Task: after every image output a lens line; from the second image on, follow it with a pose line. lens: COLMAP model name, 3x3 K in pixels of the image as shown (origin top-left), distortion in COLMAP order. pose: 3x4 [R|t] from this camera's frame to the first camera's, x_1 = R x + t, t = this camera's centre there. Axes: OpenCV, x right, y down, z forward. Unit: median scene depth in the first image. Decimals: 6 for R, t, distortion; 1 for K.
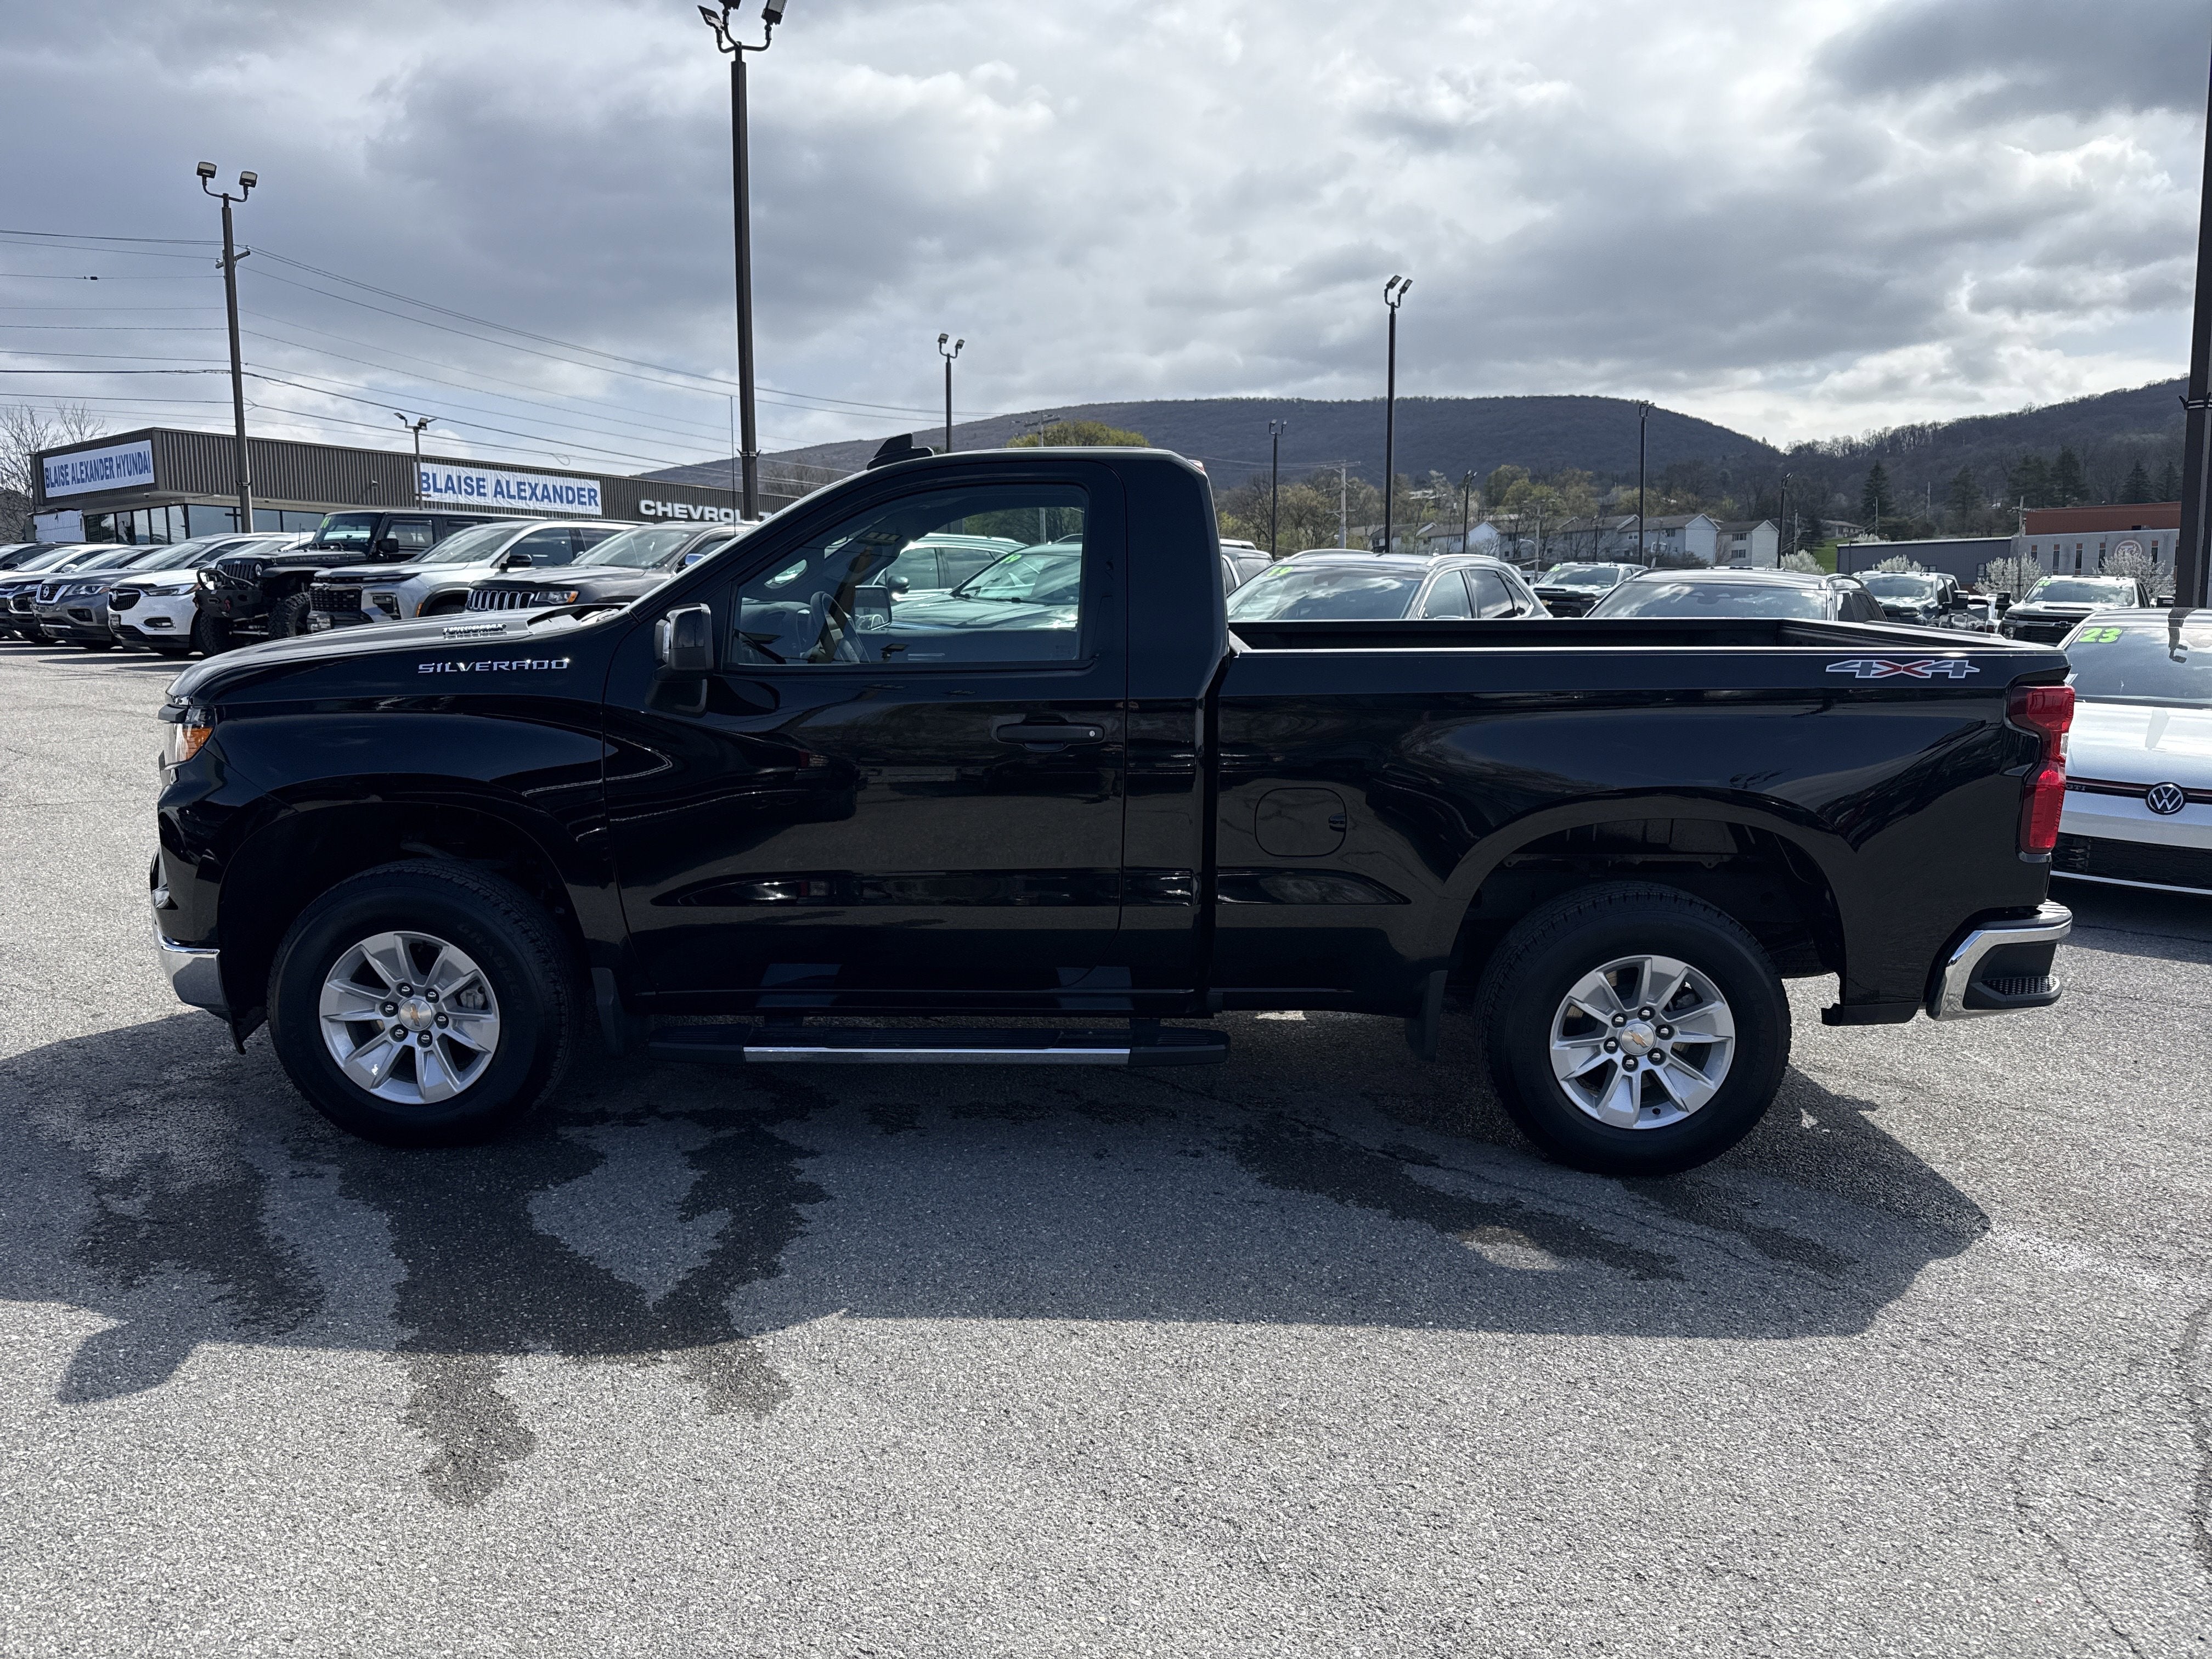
lens RADIAL K [[1567.9, 0, 1102.0], [0, 1567.9, 743.7], [0, 0, 1]] dist [0.117793, -0.147797]
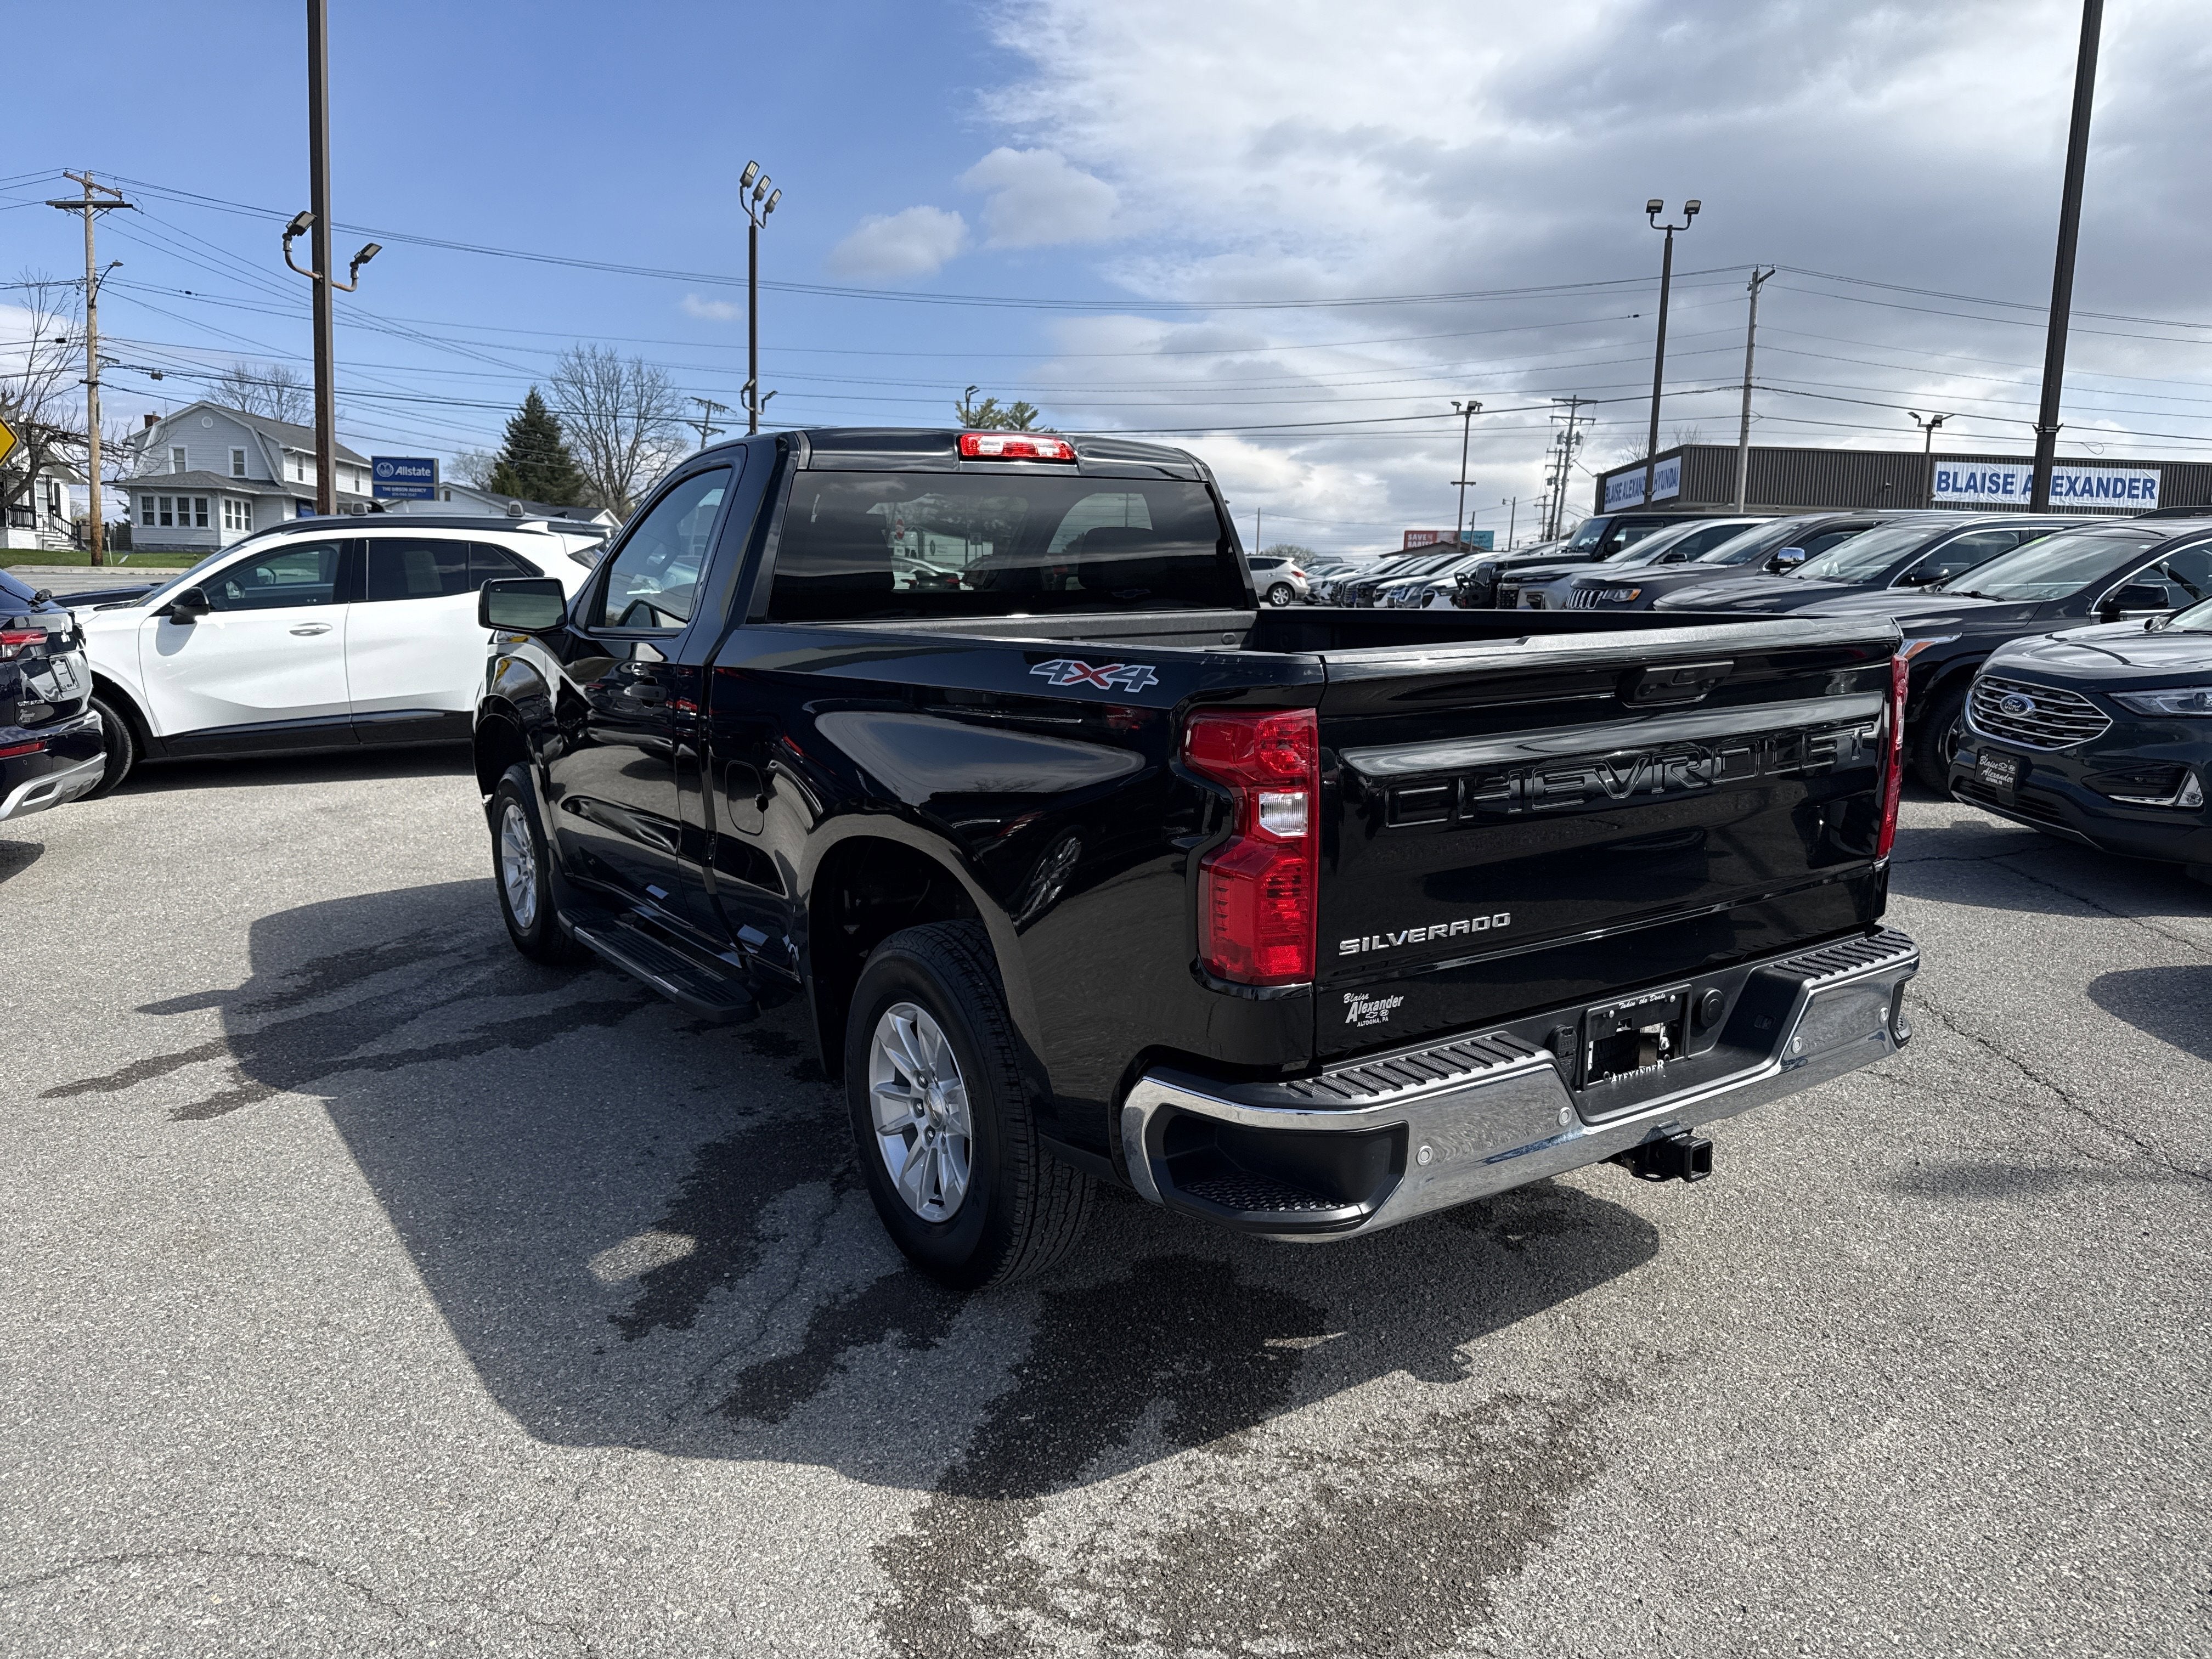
lens RADIAL K [[1567.9, 0, 1102.0], [0, 1567.9, 743.7], [0, 0, 1]] dist [0.117793, -0.147797]
pose [[0.581607, 0.088590, -0.808632, 0.134703], [-0.091967, 0.994840, 0.042843, -0.005922], [0.808255, 0.049449, 0.586753, 0.076220]]
